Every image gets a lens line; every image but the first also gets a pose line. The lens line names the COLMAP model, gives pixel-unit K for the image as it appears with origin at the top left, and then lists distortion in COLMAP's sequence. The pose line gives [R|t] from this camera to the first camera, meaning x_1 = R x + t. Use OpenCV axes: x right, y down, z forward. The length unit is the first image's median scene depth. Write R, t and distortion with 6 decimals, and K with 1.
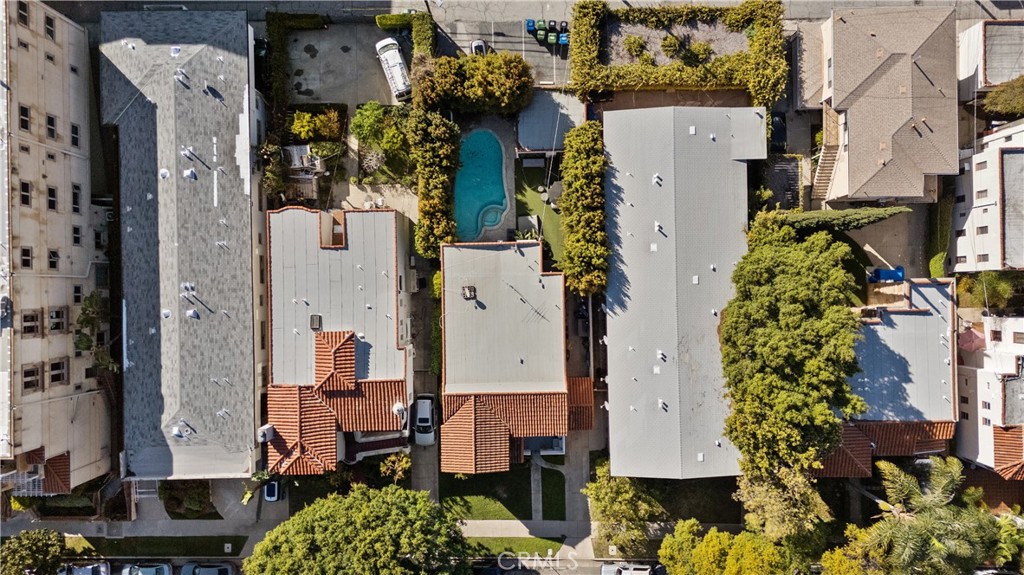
lens RADIAL K [[736.7, 0, 516.0], [0, 736.7, 288.0], [0, 0, 1]] dist [0.050336, -0.031517]
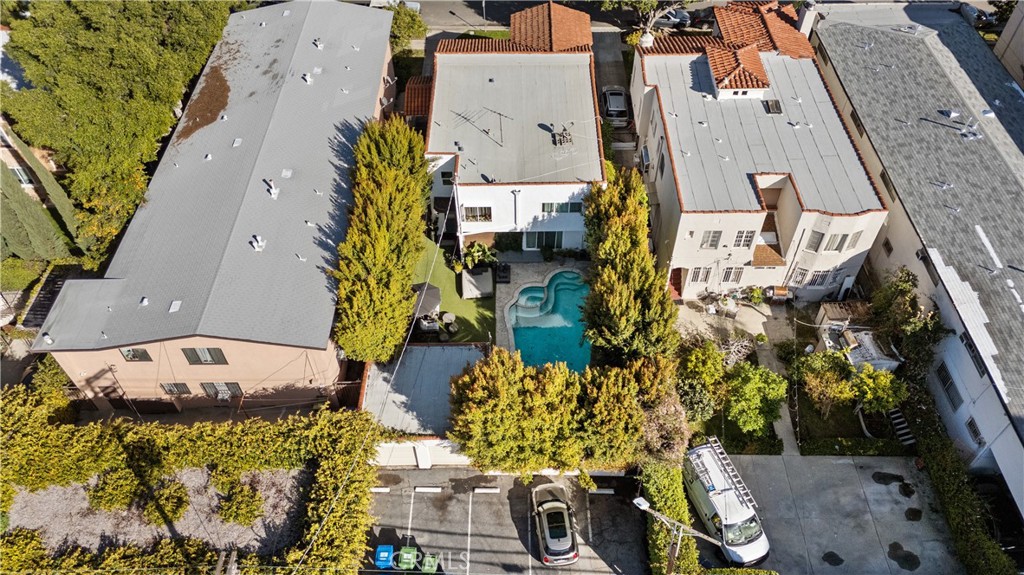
lens RADIAL K [[736.7, 0, 519.7], [0, 736.7, 283.6], [0, 0, 1]] dist [0.050336, -0.031517]
pose [[-0.999648, -0.001346, 0.026501, -0.042287], [0.018554, -0.749450, 0.661801, -0.565128], [0.018971, 0.662060, 0.749211, 0.562233]]
